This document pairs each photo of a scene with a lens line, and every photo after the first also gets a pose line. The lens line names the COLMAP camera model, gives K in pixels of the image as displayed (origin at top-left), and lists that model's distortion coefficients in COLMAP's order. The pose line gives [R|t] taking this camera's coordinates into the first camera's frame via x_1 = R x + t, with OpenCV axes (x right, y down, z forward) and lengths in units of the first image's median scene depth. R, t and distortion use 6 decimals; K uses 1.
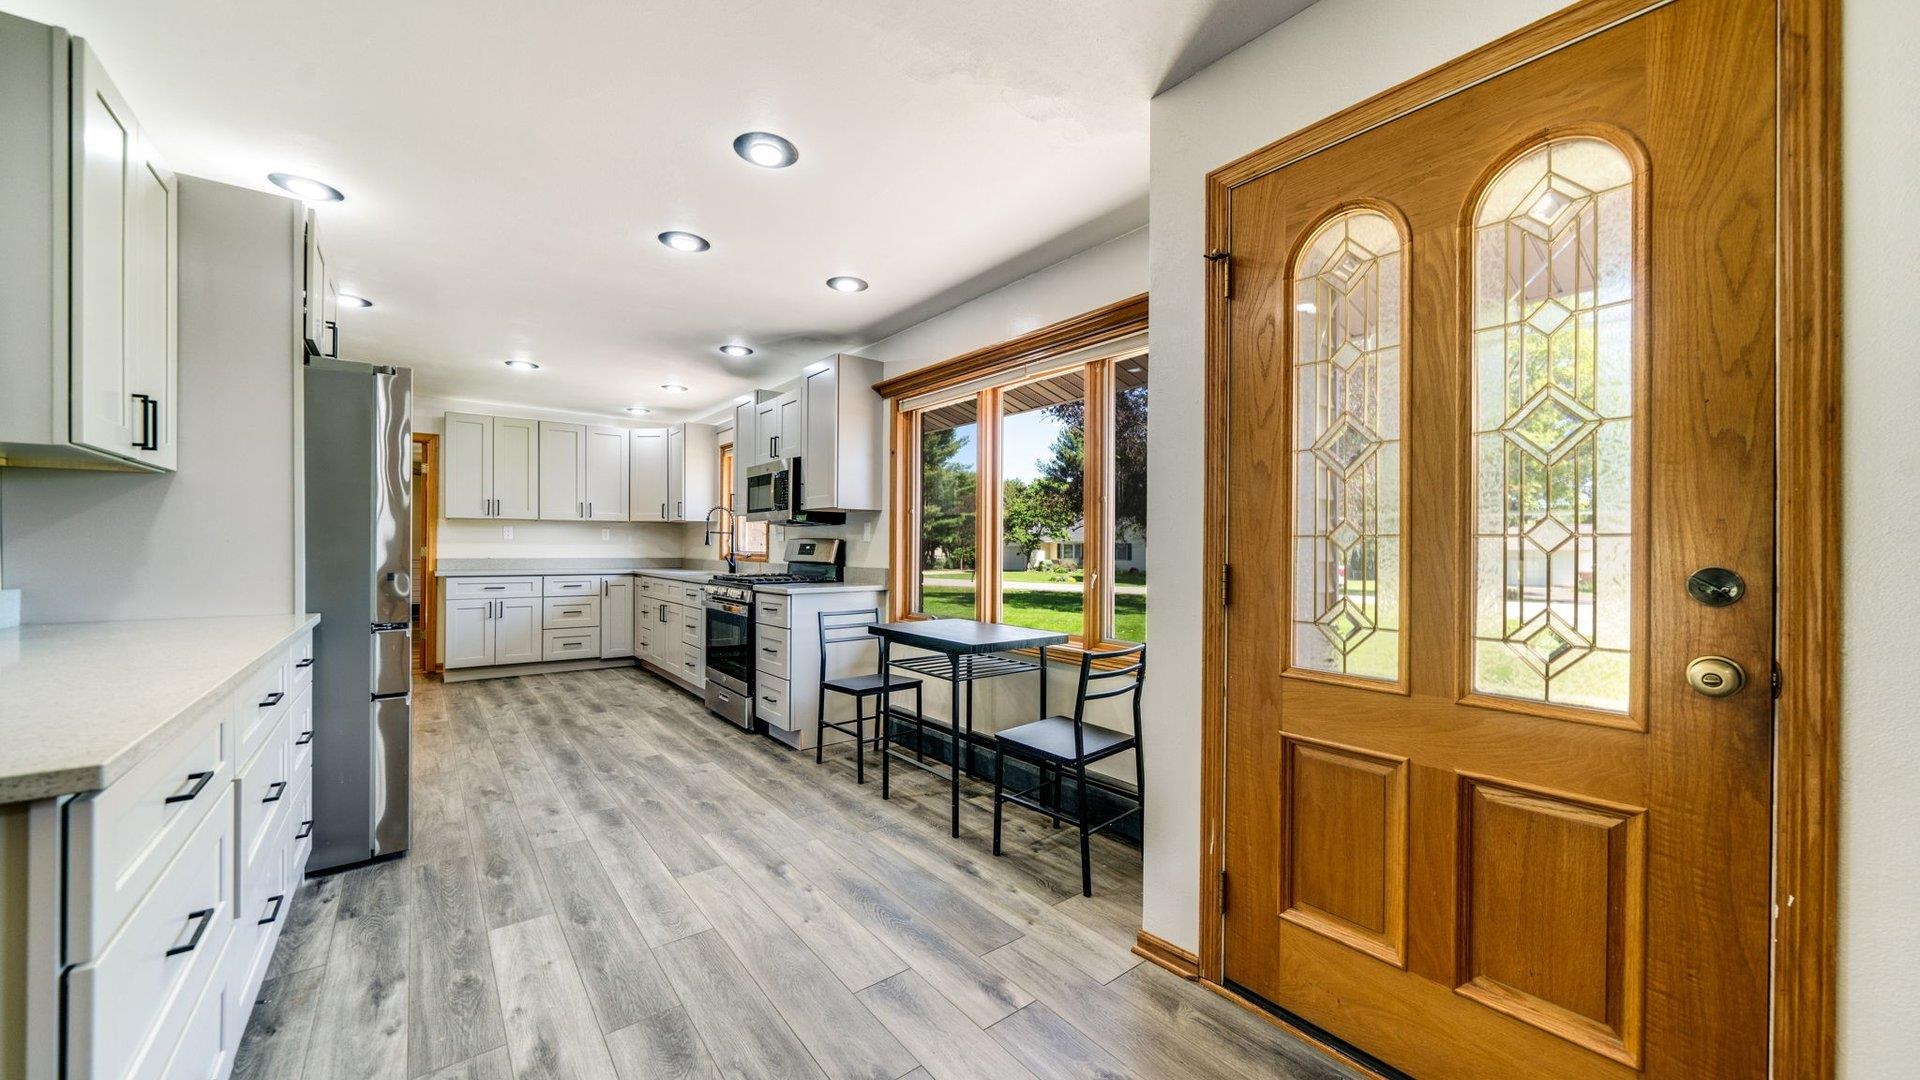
lens RADIAL K [[720.3, 0, 963.3], [0, 720.3, 544.3], [0, 0, 1]] dist [0.026354, 0.000119]
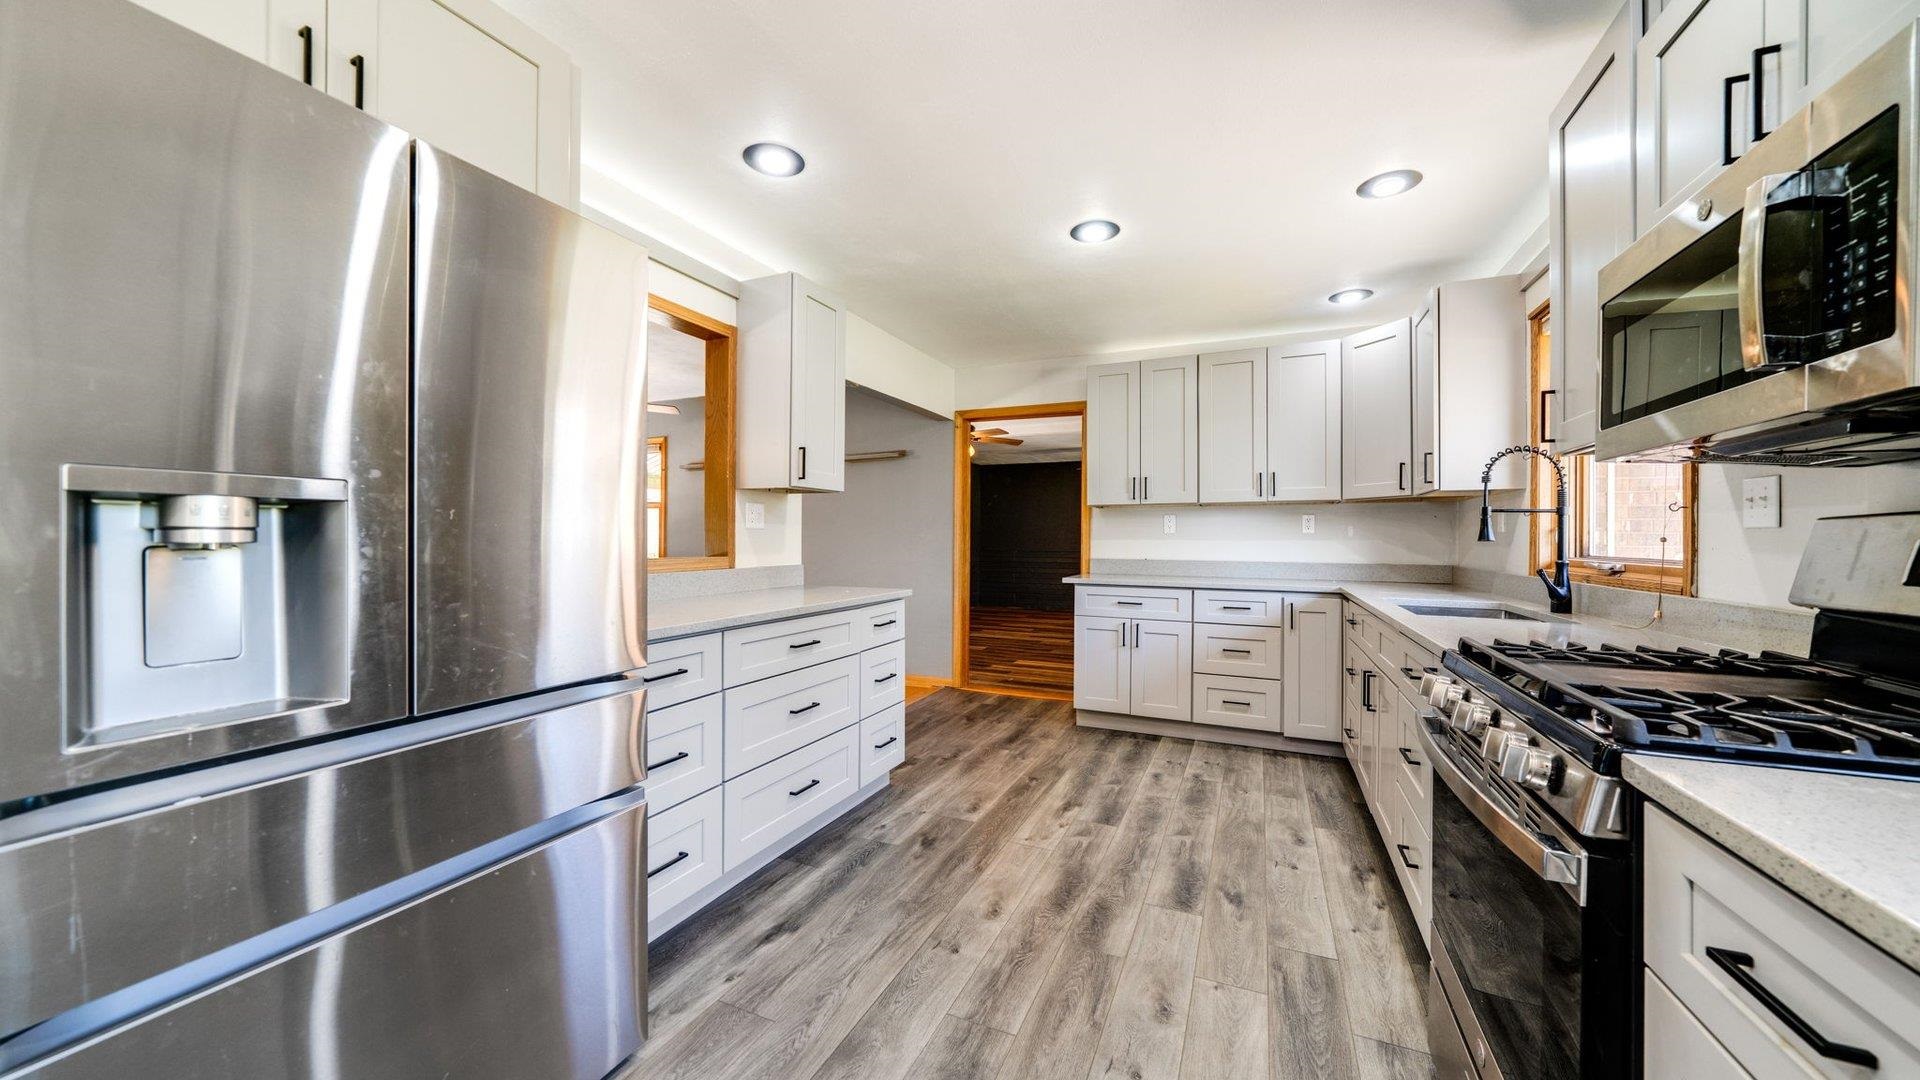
lens RADIAL K [[650.3, 0, 969.5], [0, 650.3, 534.4], [0, 0, 1]] dist [-0.011970, 0.000012]
pose [[0.463157, -0.010346, -0.886216, -0.154384], [0.002639, 0.999944, -0.010294, 0.000378], [0.886272, 0.002429, 0.463158, 0.536642]]
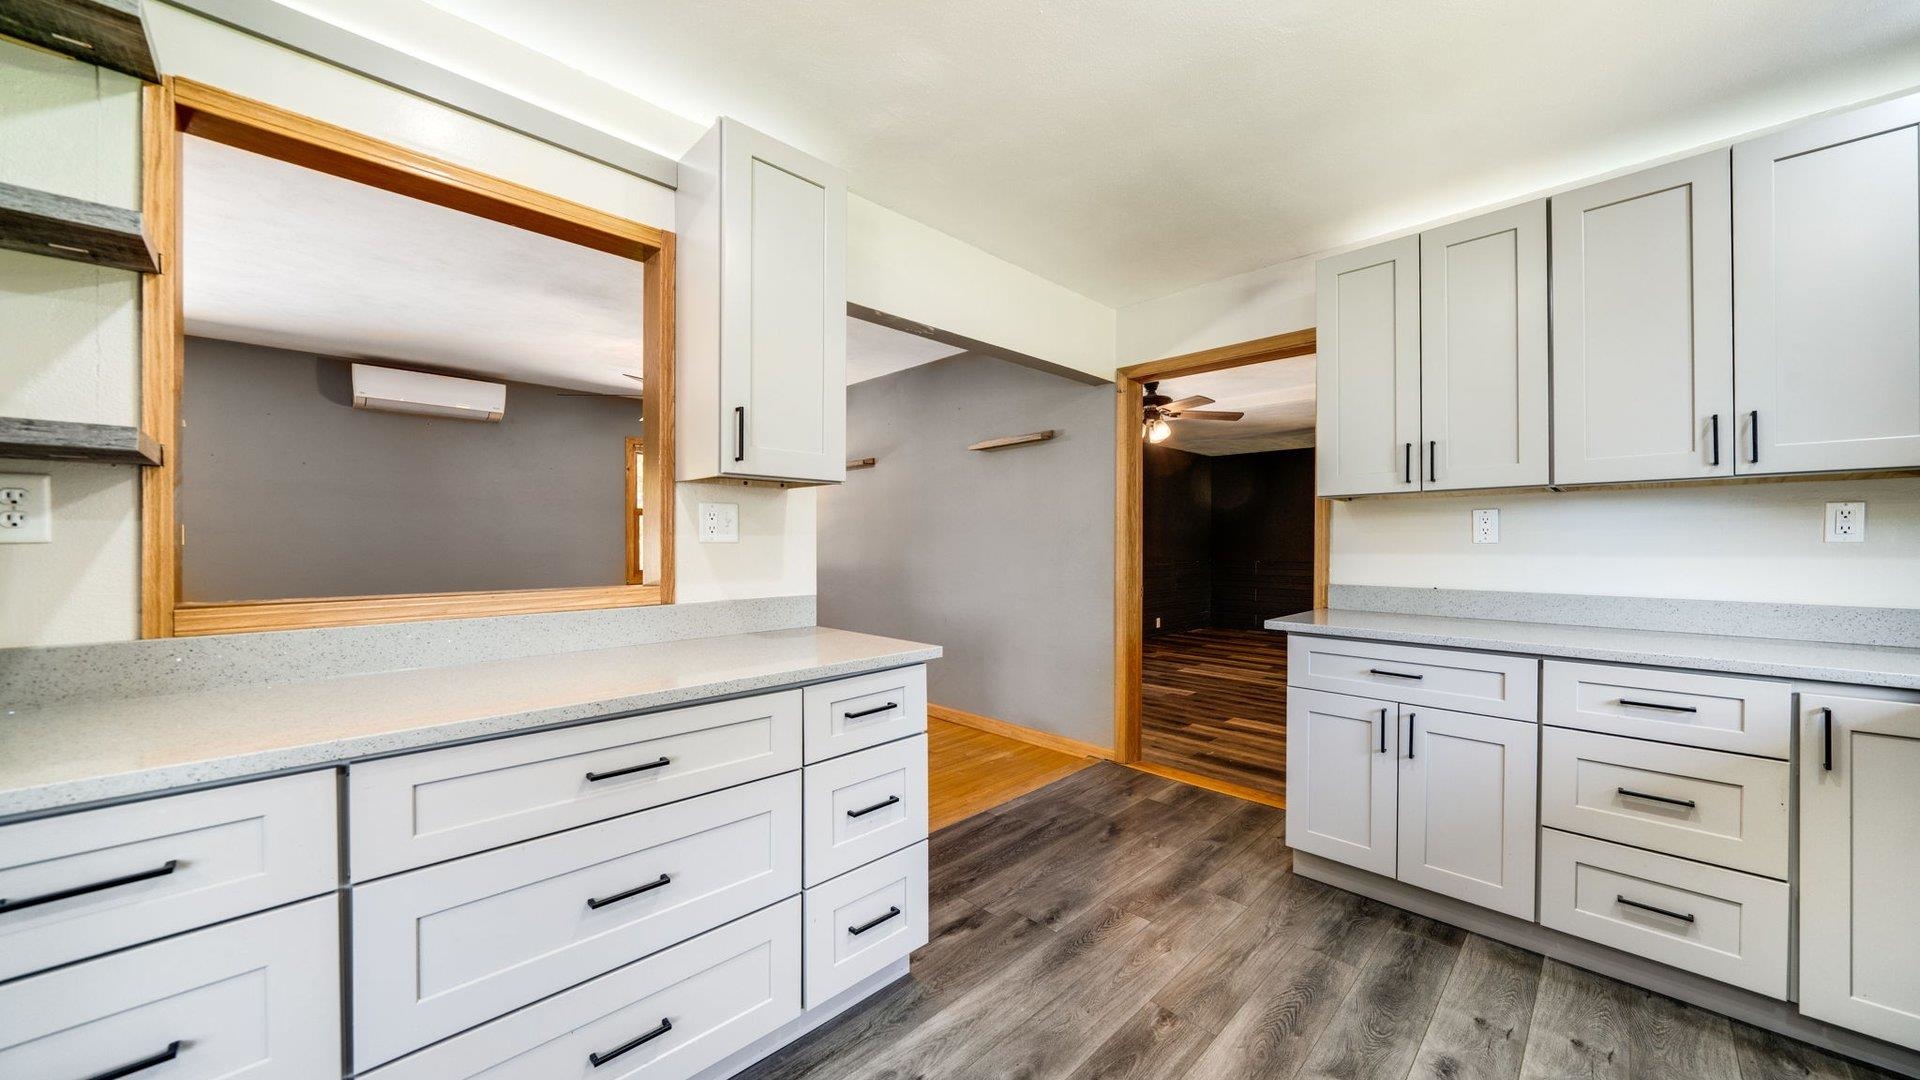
lens RADIAL K [[667.7, 0, 970.1], [0, 667.7, 542.6], [0, 0, 1]] dist [-0.008695, 0.000136]
pose [[0.113812, -0.007609, -0.993473, -0.305190], [0.004858, 0.999963, -0.007102, -0.005747], [0.993490, -0.004018, 0.113845, 0.690253]]
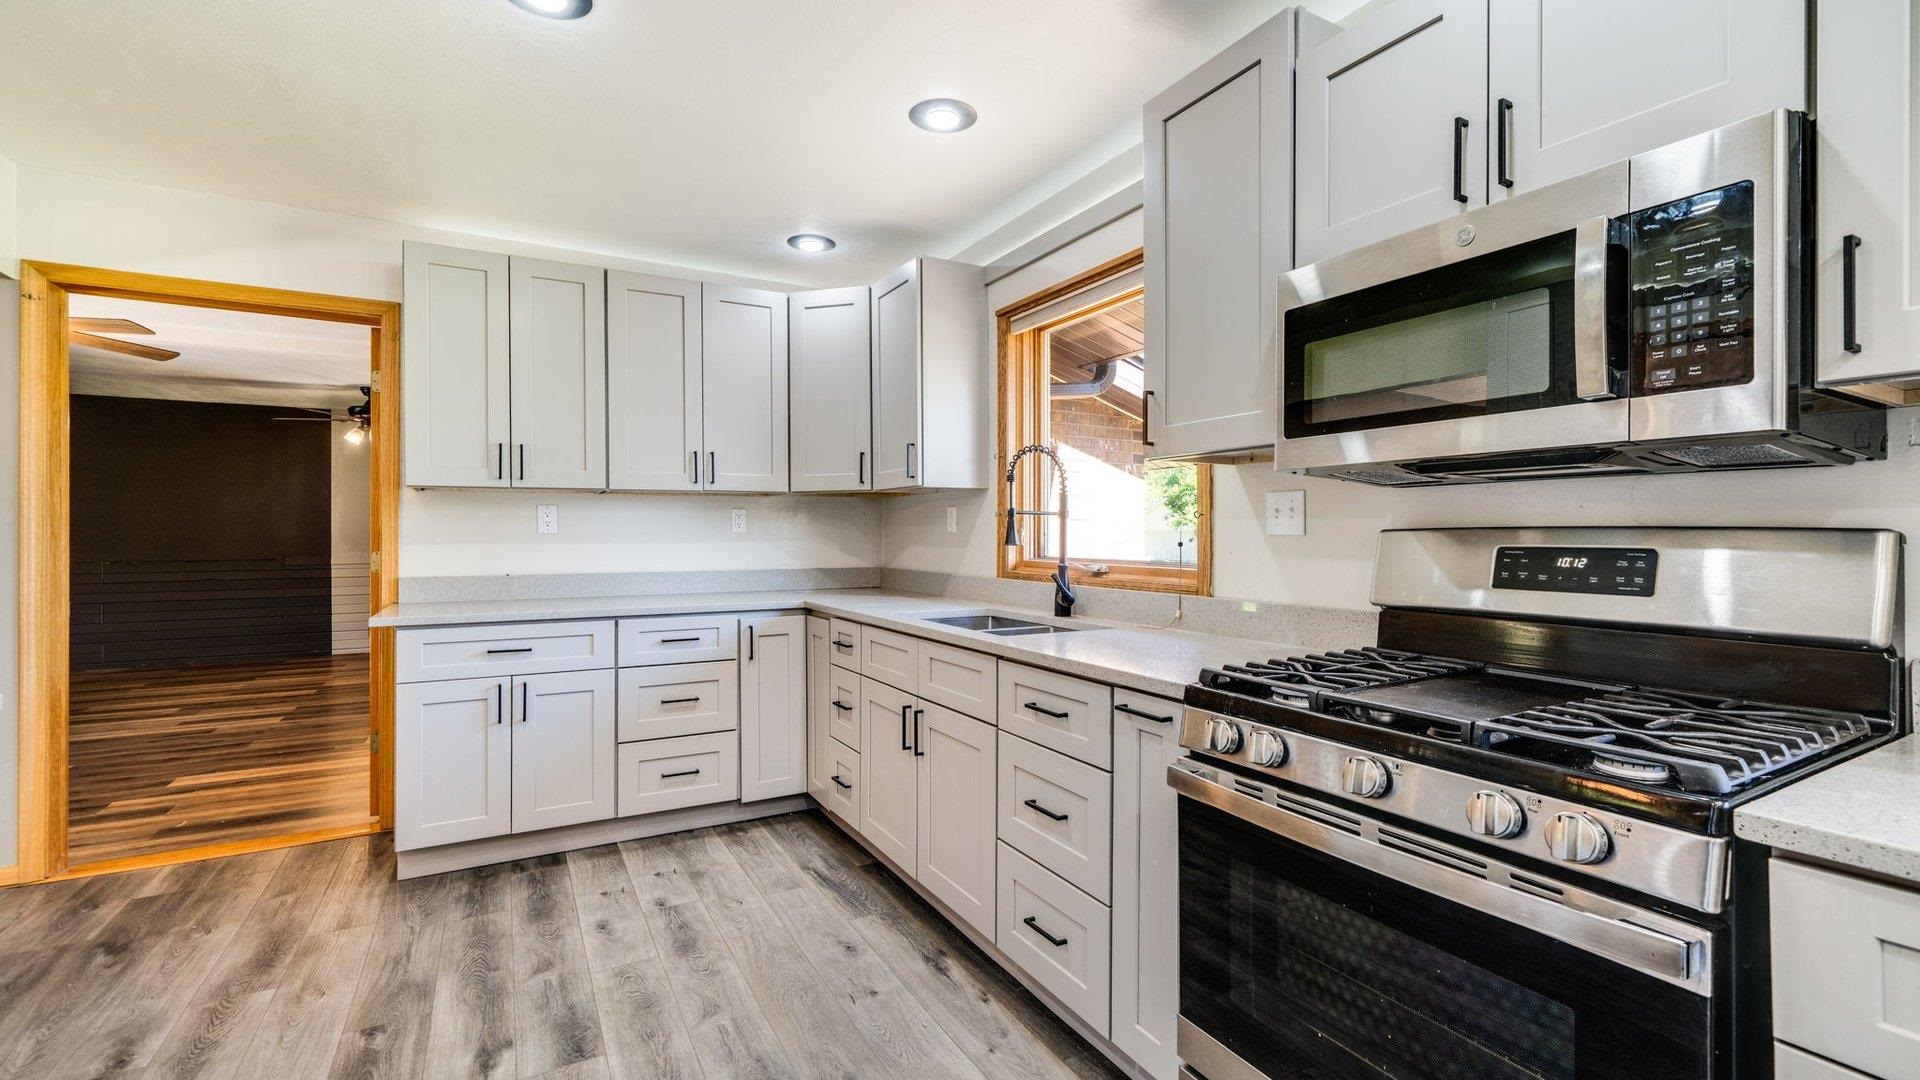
lens RADIAL K [[798.7, 0, 955.6], [0, 798.7, 532.1], [0, 0, 1]] dist [-0.003712, 0.000560]
pose [[0.986316, -0.009960, -0.164567, -0.291262], [0.010656, 0.999938, 0.003345, -0.006706], [0.164523, -0.005053, 0.986360, 0.546779]]
